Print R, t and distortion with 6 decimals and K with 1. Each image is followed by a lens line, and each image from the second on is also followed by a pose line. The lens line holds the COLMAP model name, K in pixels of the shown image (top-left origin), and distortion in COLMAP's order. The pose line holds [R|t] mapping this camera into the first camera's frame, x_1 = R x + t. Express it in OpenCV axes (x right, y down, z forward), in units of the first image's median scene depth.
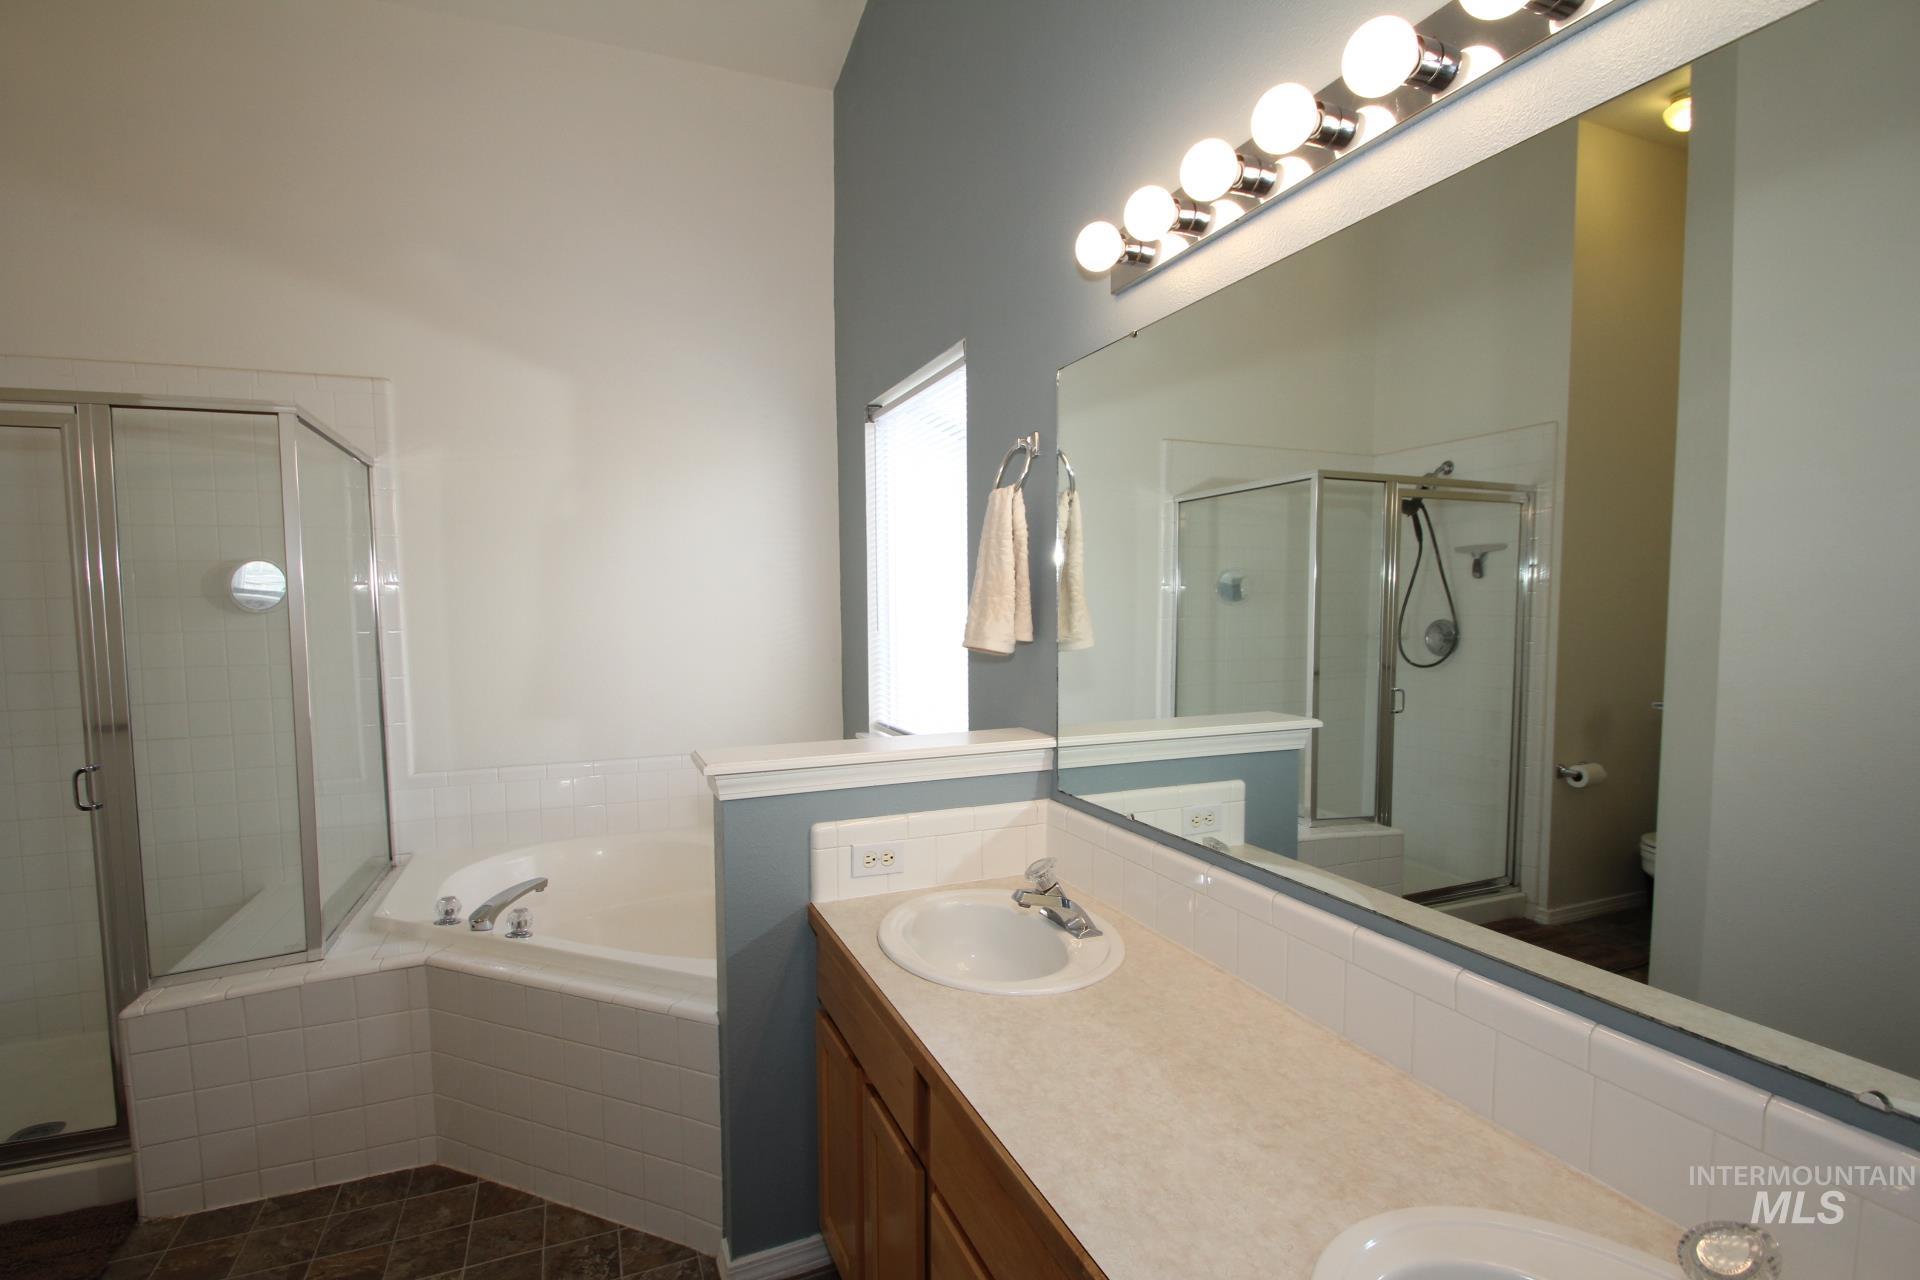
lens RADIAL K [[888.3, 0, 940.0], [0, 888.3, 662.3], [0, 0, 1]] dist [-0.001572, -0.000988]
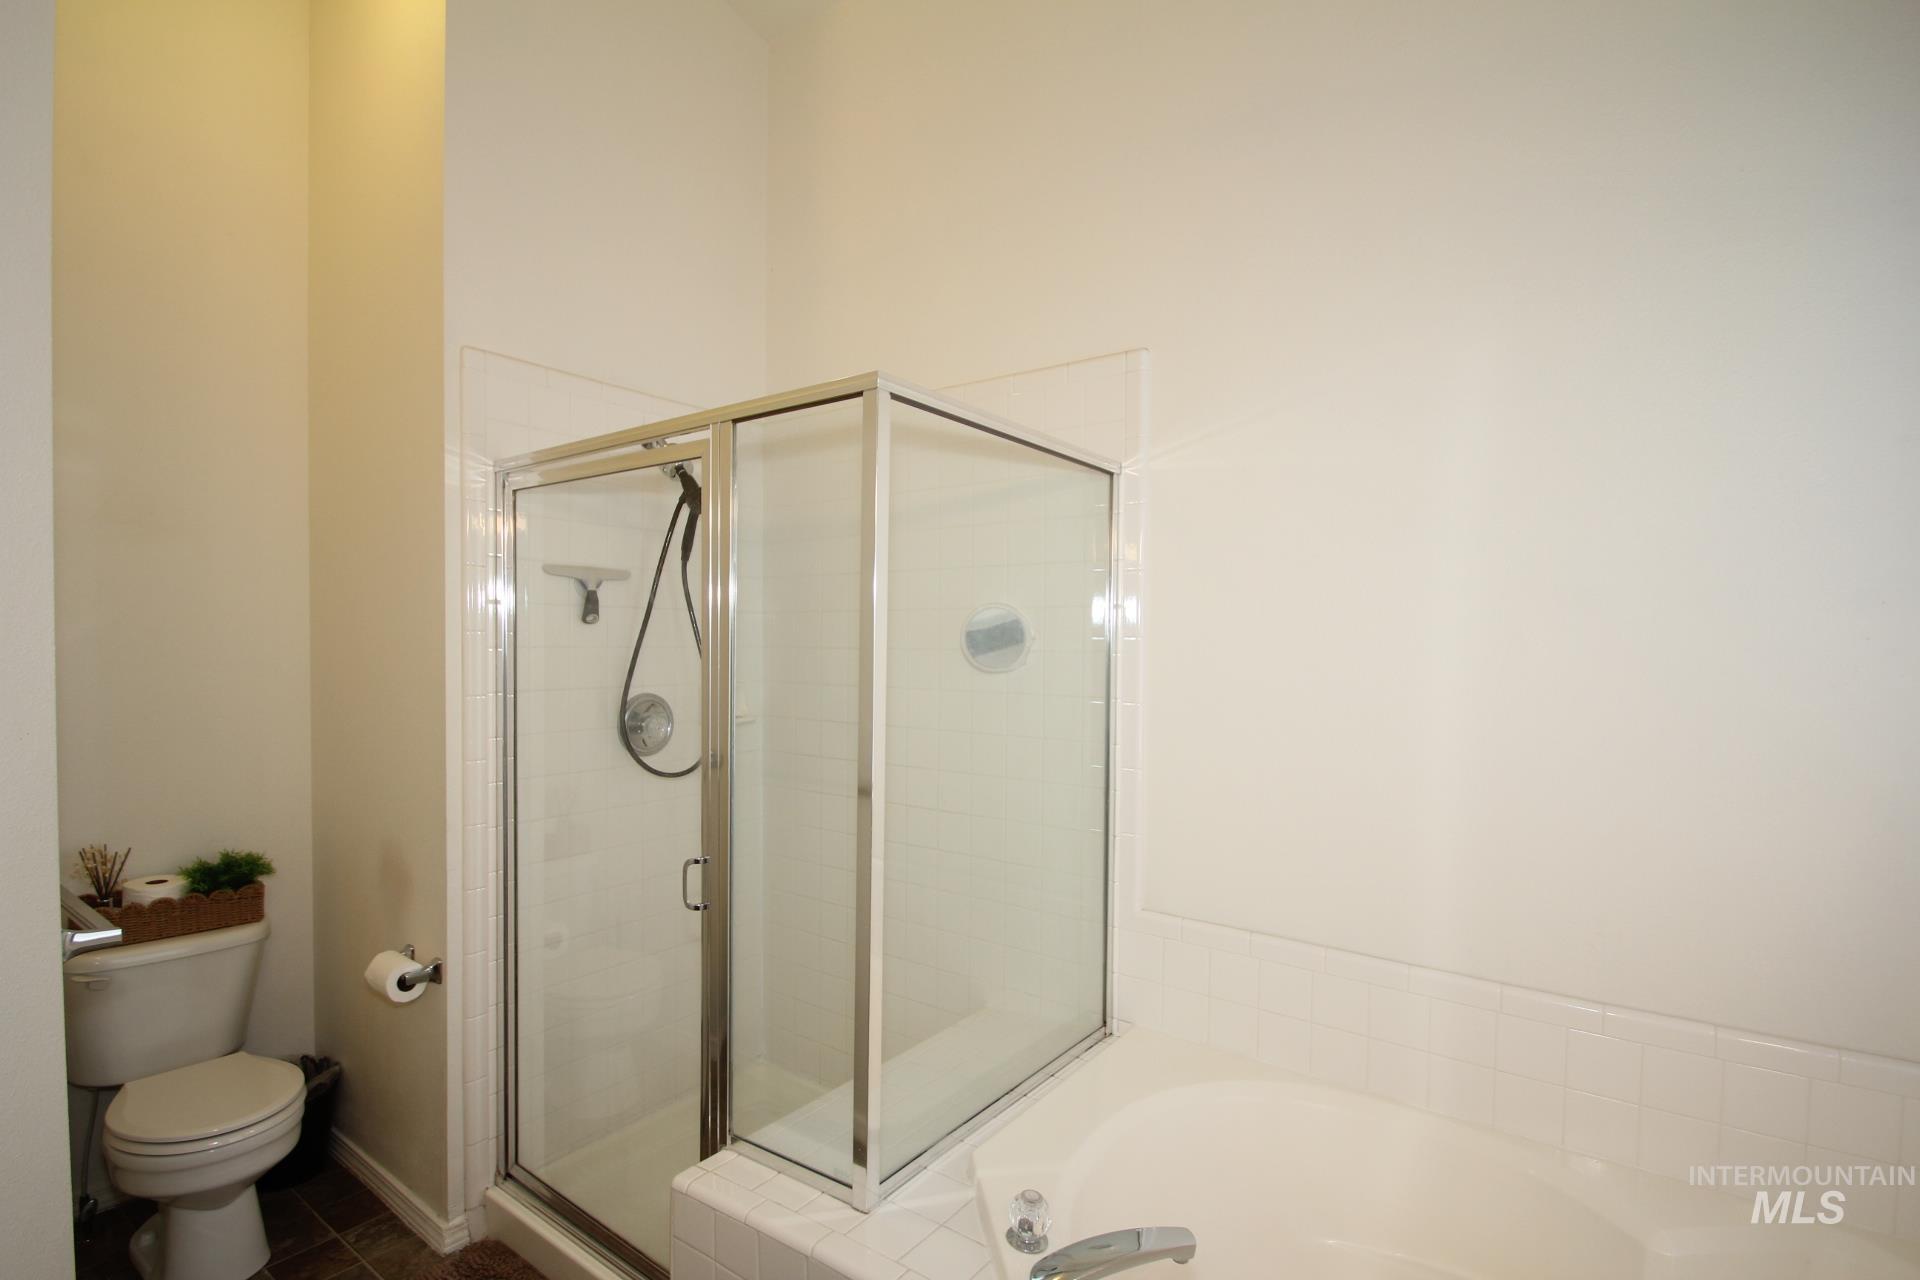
lens RADIAL K [[888.3, 0, 940.0], [0, 888.3, 662.3], [0, 0, 1]] dist [-0.001572, -0.000988]
pose [[0.519376, 0.039313, -0.853641, -0.094345], [-0.076511, 0.997069, -0.000633, -0.056885], [0.851114, 0.065642, 0.520862, 0.511531]]
